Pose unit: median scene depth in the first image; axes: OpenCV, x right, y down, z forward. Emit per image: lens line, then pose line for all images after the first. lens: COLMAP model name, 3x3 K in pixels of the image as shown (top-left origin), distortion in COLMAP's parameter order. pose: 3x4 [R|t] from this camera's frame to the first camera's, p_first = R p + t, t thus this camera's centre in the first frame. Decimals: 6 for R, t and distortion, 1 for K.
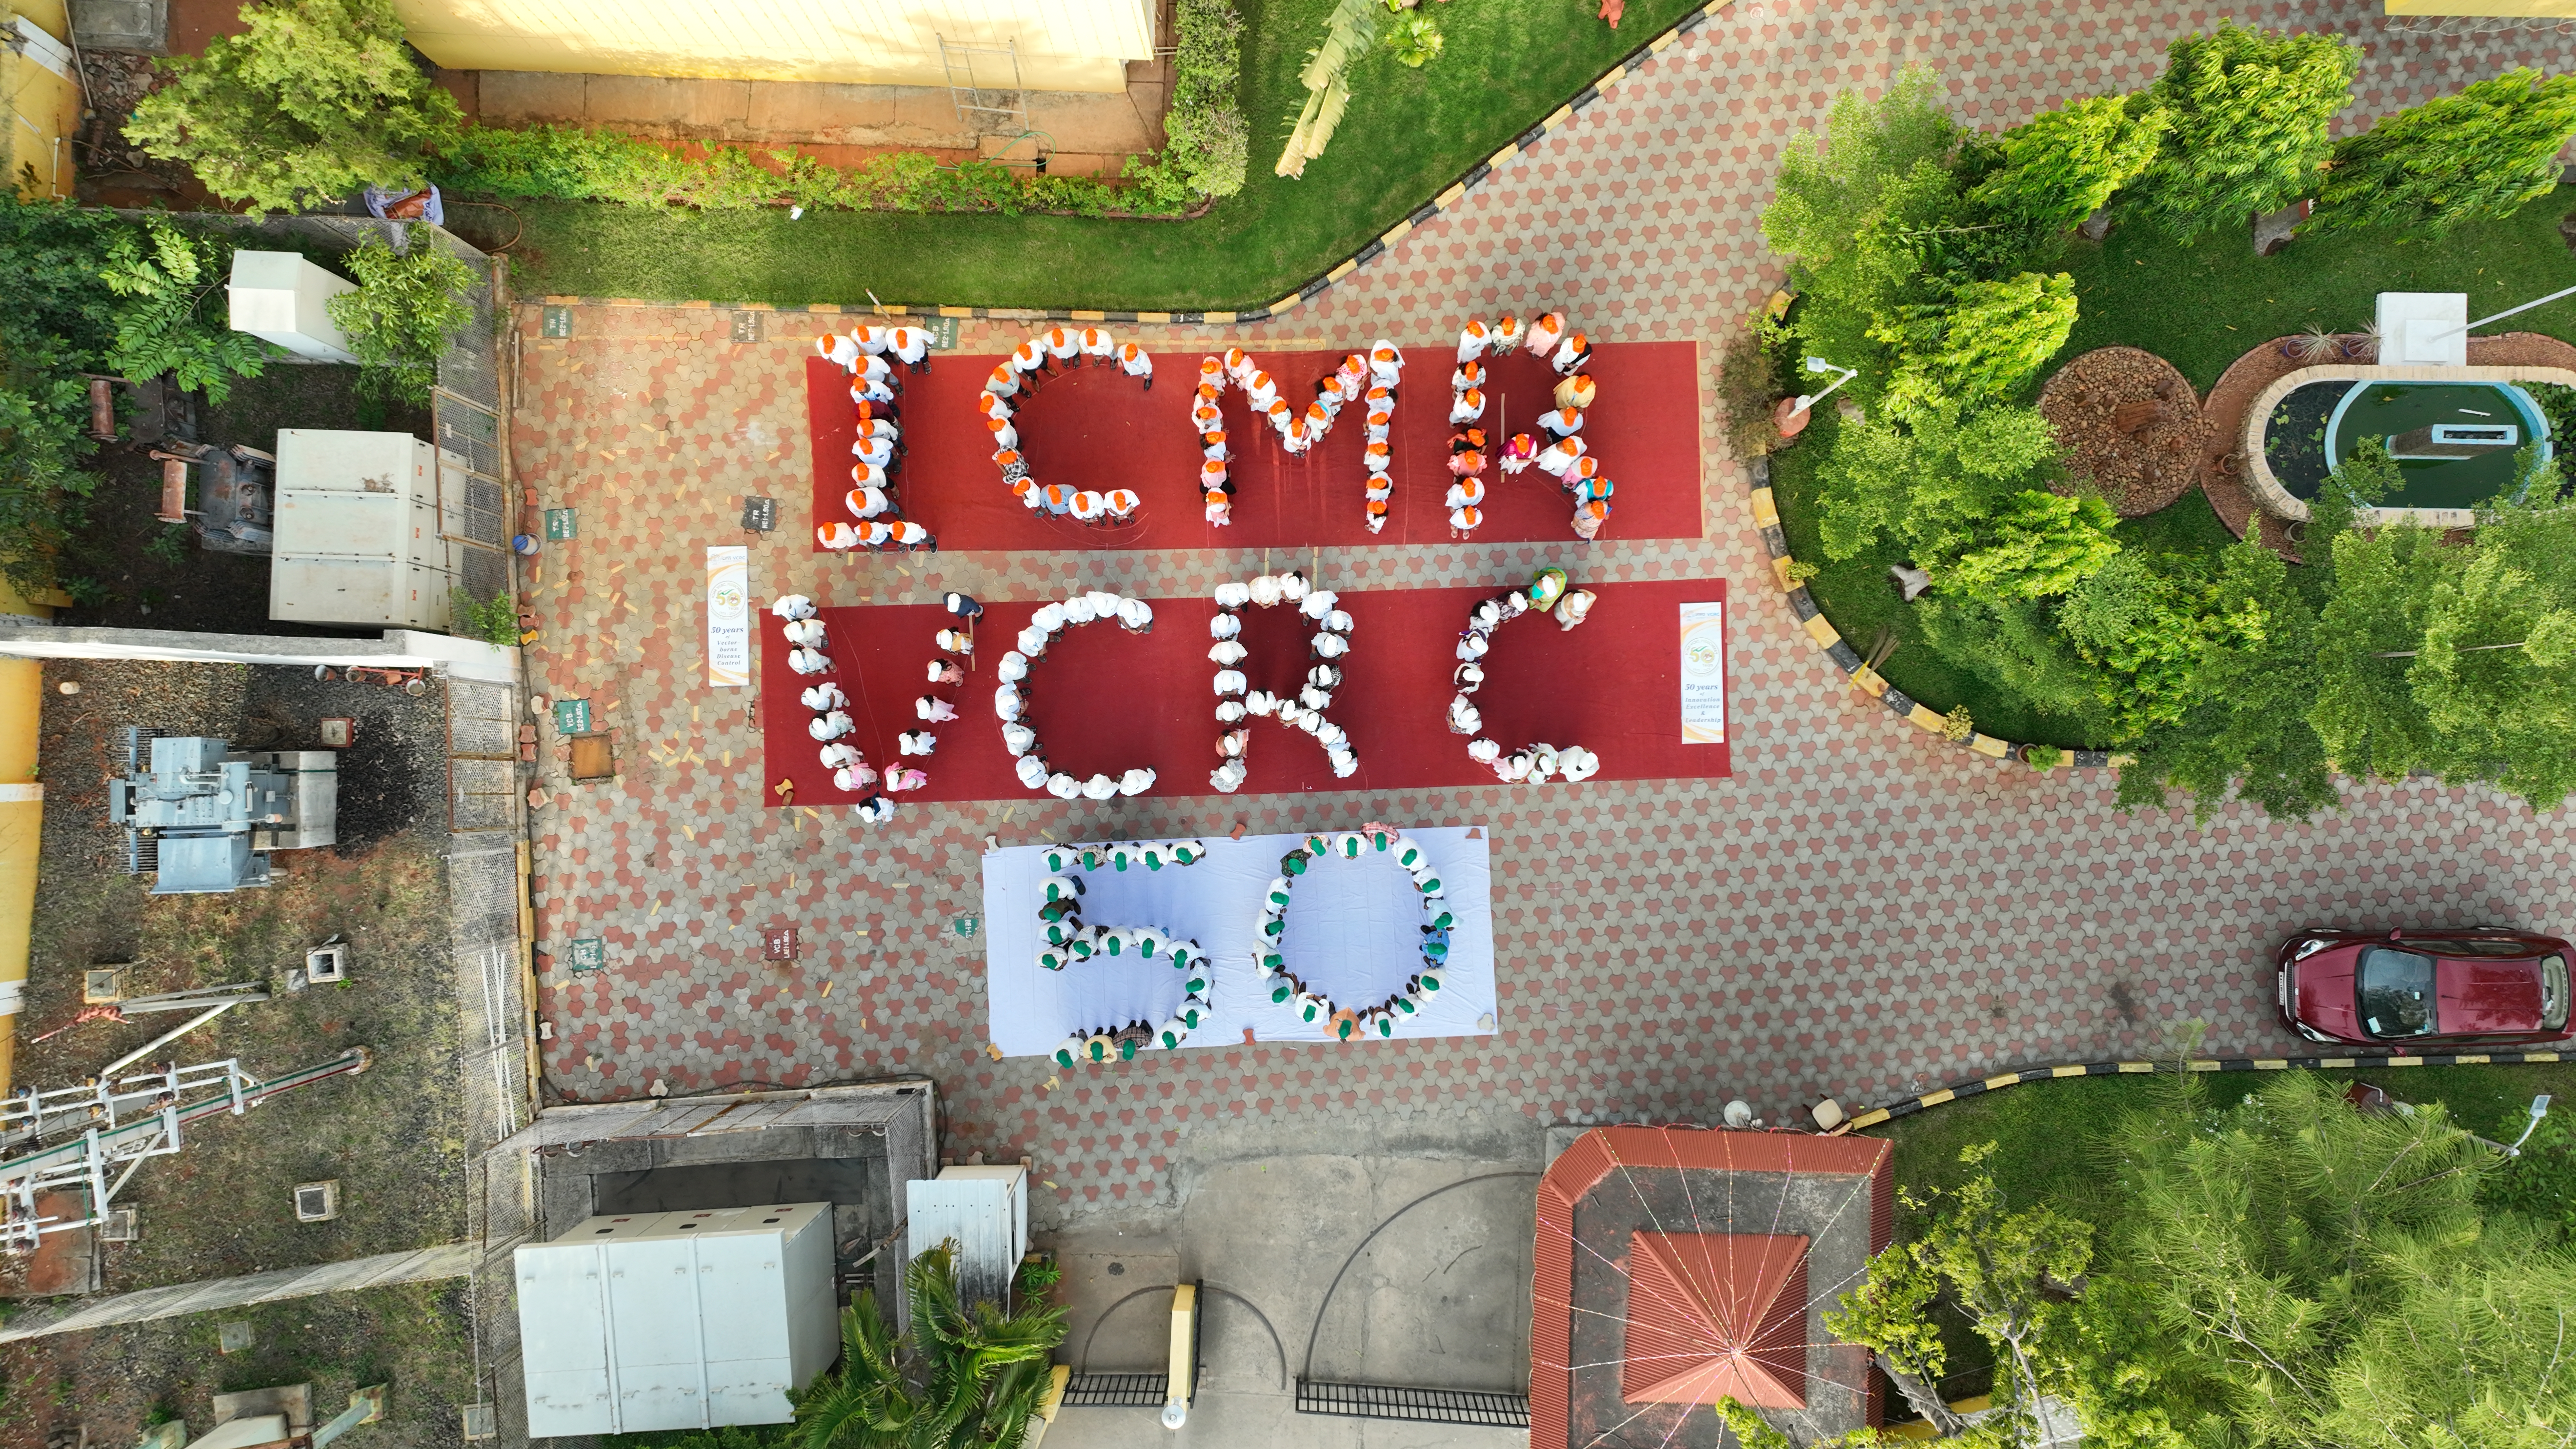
lens RADIAL K [[1810.6, 0, 1278.3], [0, 1810.6, 731.7], [0, 0, 1]] dist [-0.010867, 0.017210]
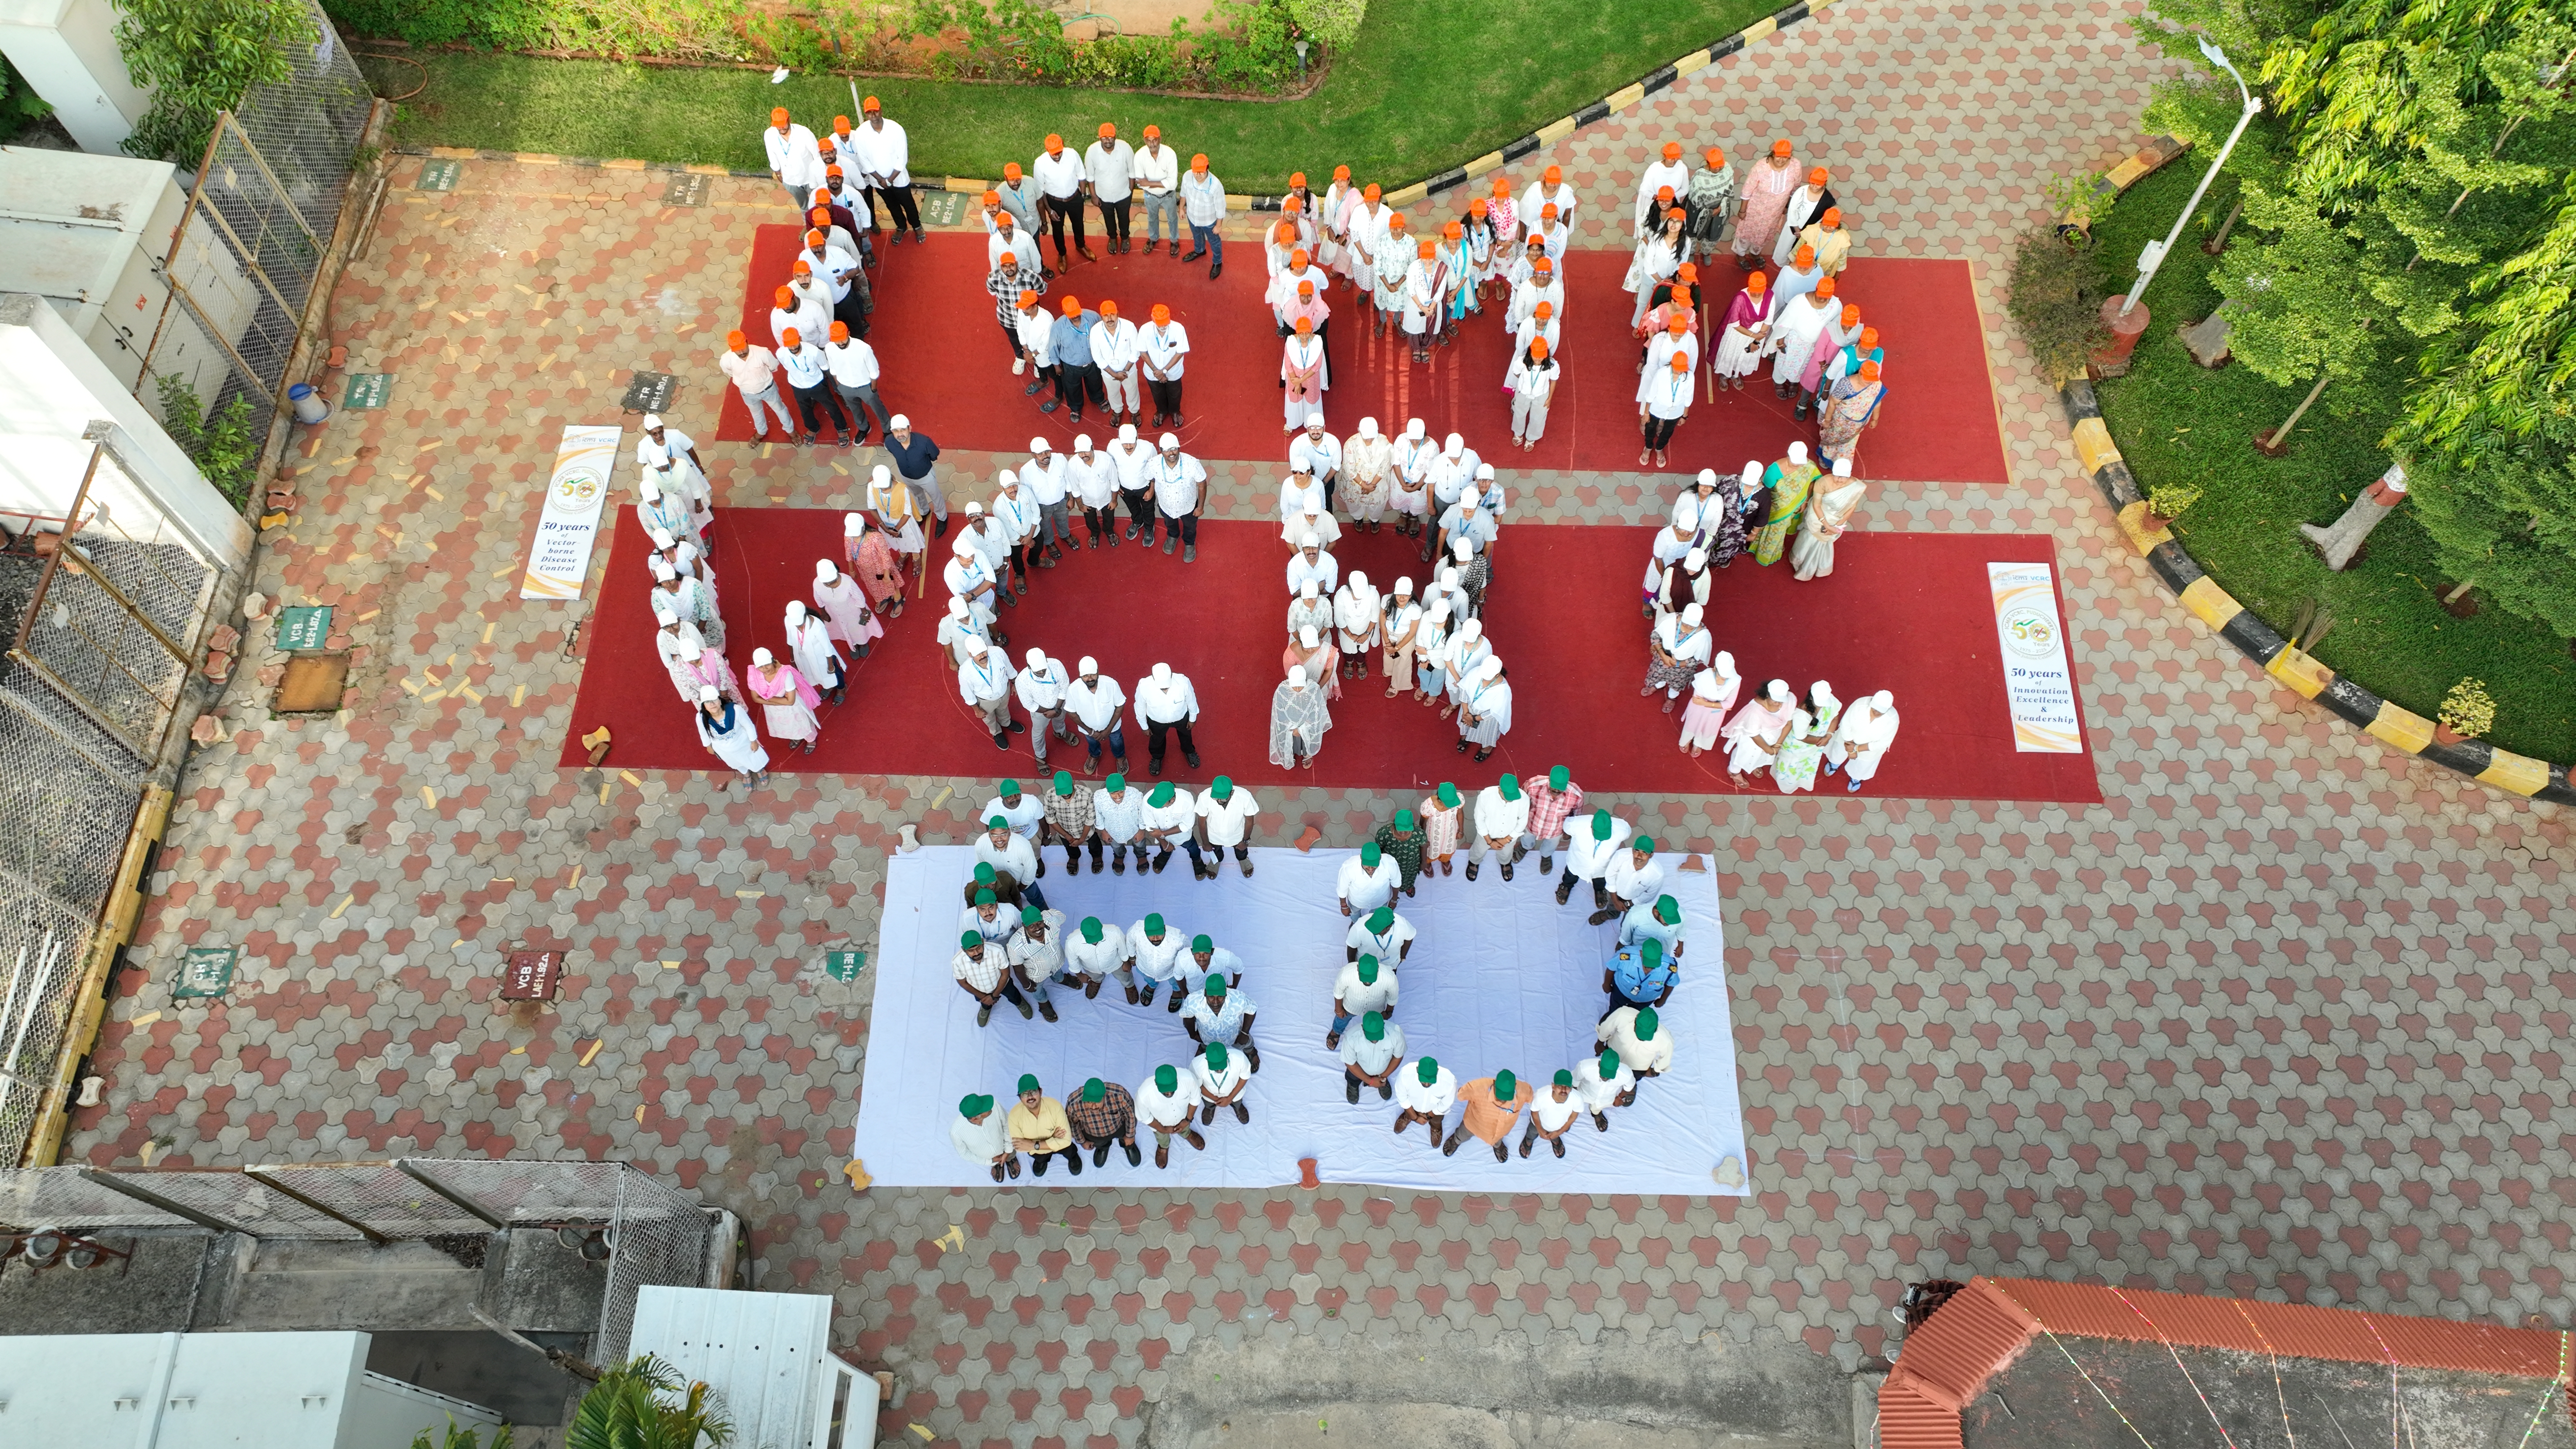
lens RADIAL K [[1810.6, 0, 1284.7], [0, 1810.6, 719.4], [0, 0, 1]] dist [-0.010867, 0.017210]
pose [[0.998360, 0.050009, -0.027882, -0.014901], [-0.057190, 0.894416, -0.443564, 0.292184], [0.002756, 0.444431, 0.895809, 0.429929]]
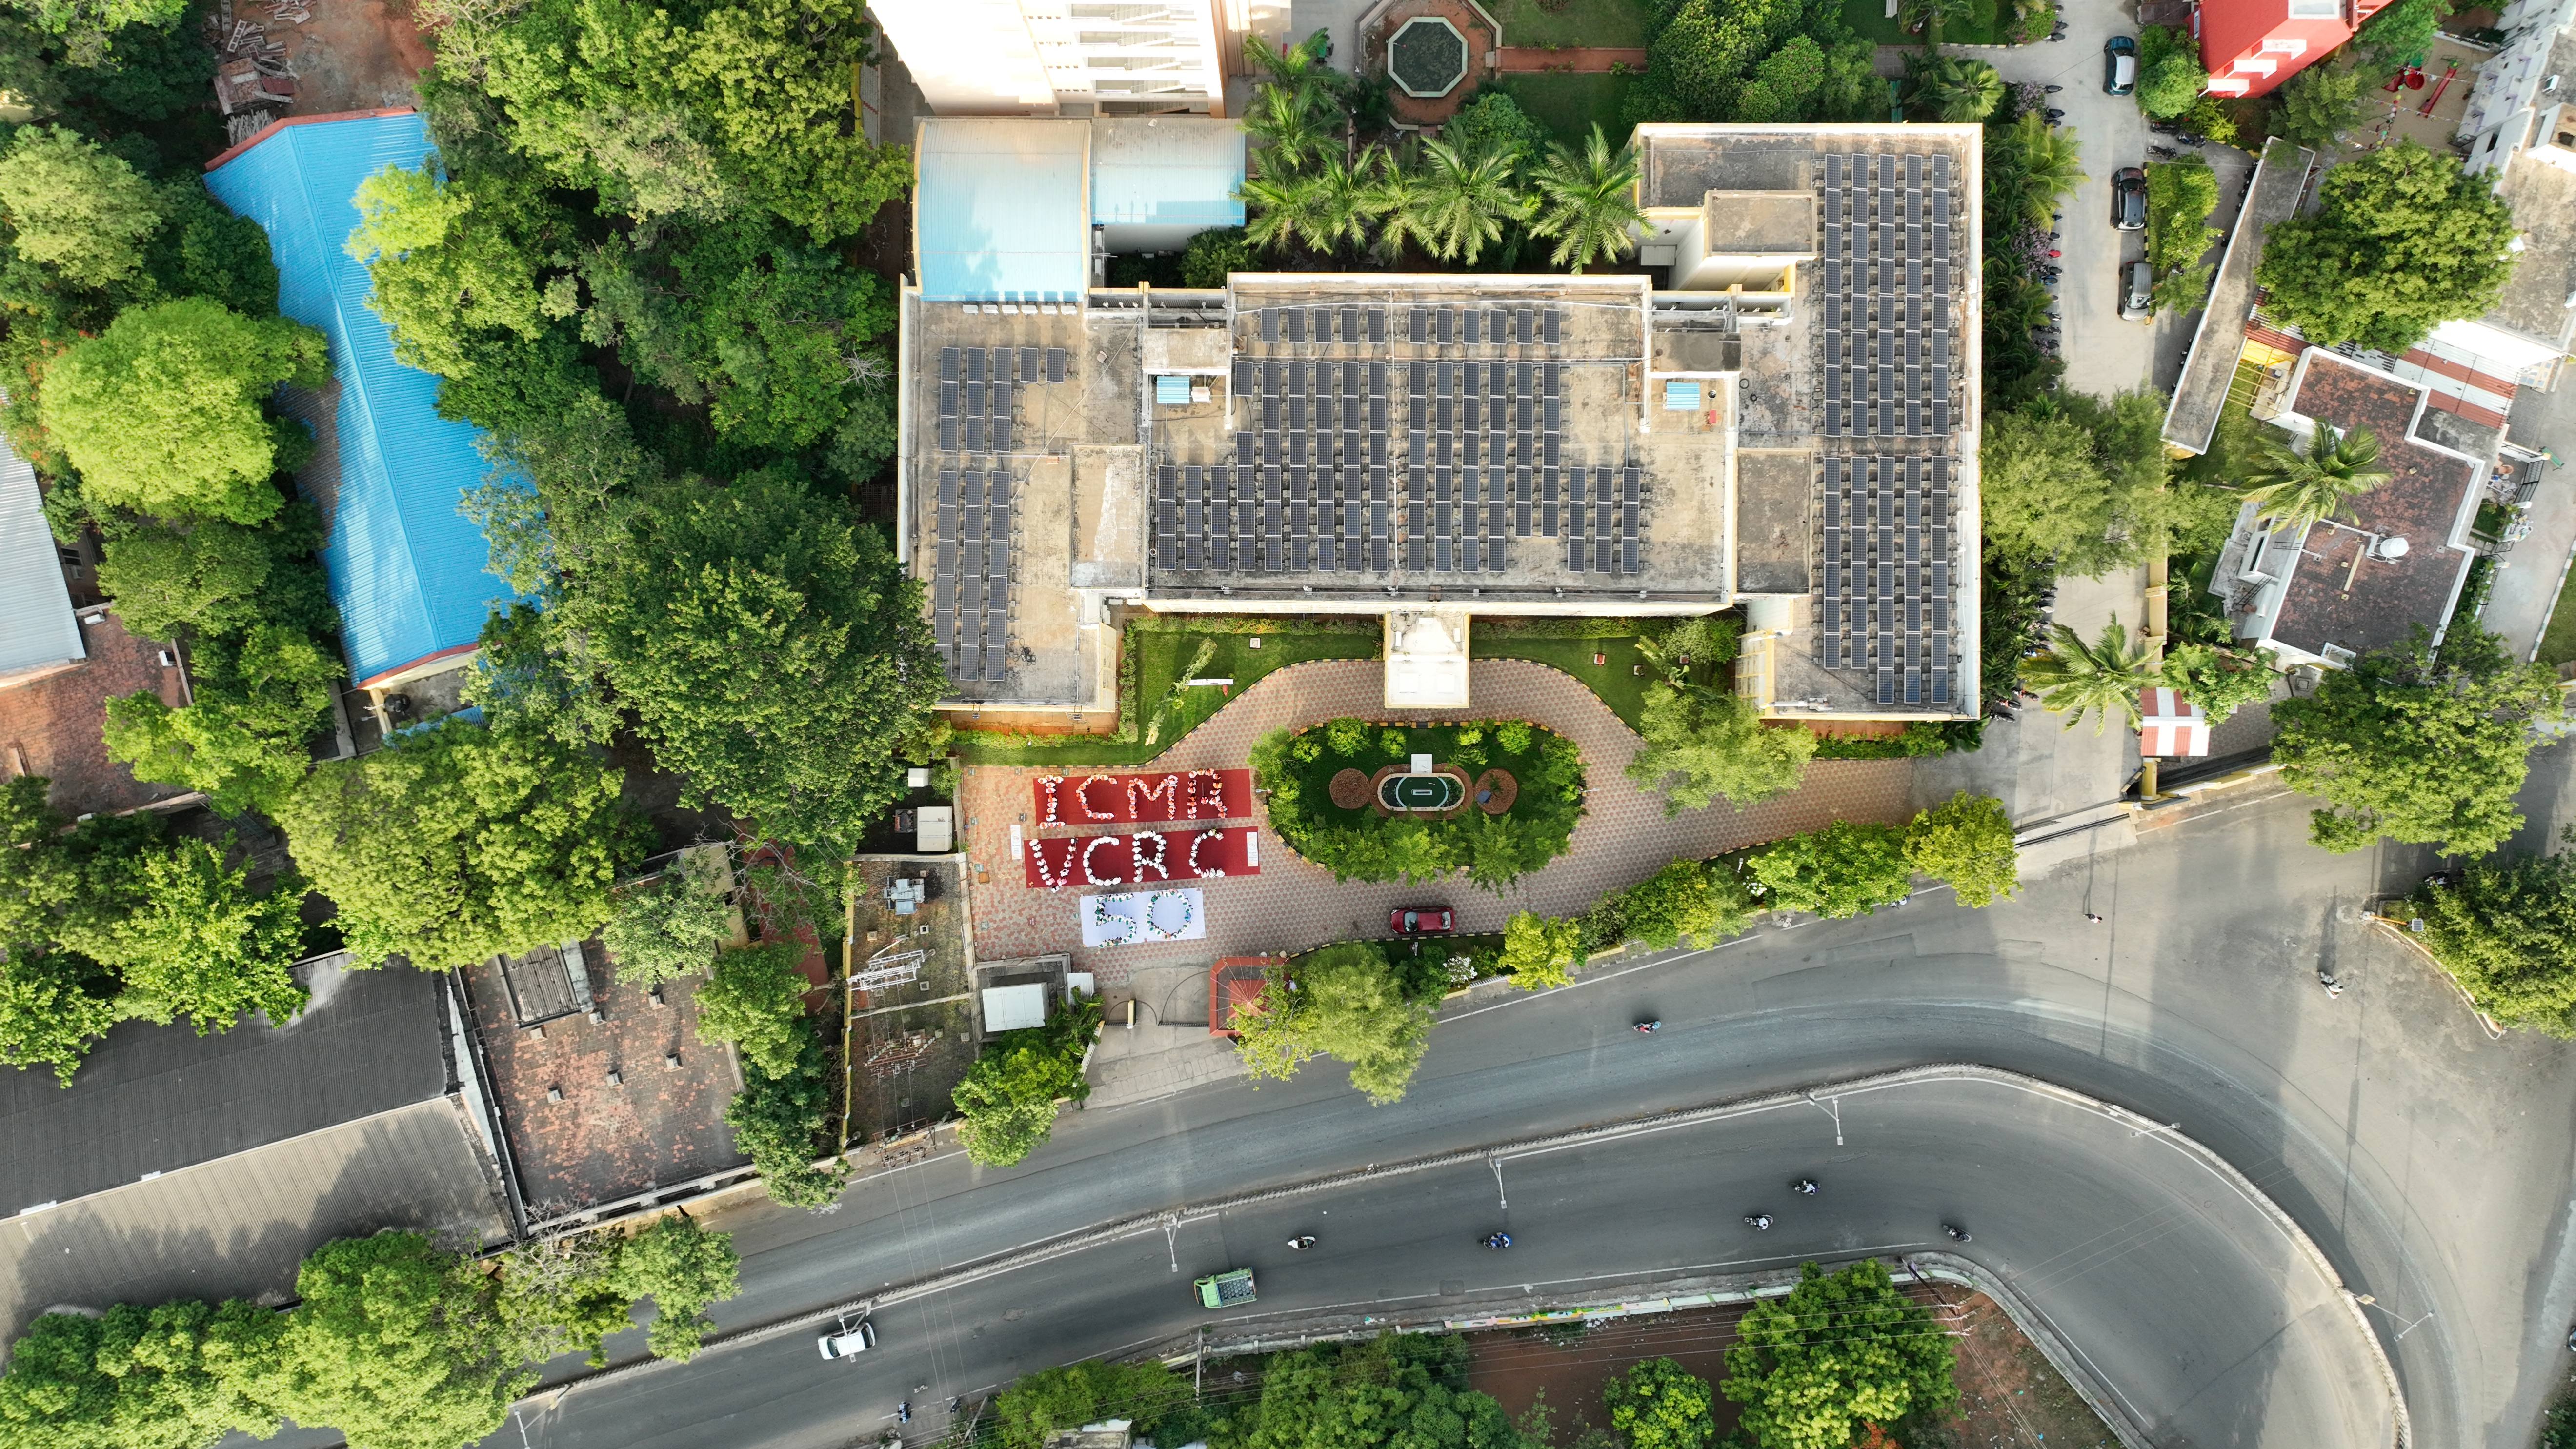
lens RADIAL K [[1810.6, 0, 1279.6], [0, 1810.6, 724.7], [0, 0, 1]] dist [-0.010867, 0.017210]
pose [[0.999551, -0.028969, 0.007649, 0.273213], [0.028843, 0.999454, 0.016097, -0.382338], [-0.008111, -0.015870, 0.999841, -3.138096]]
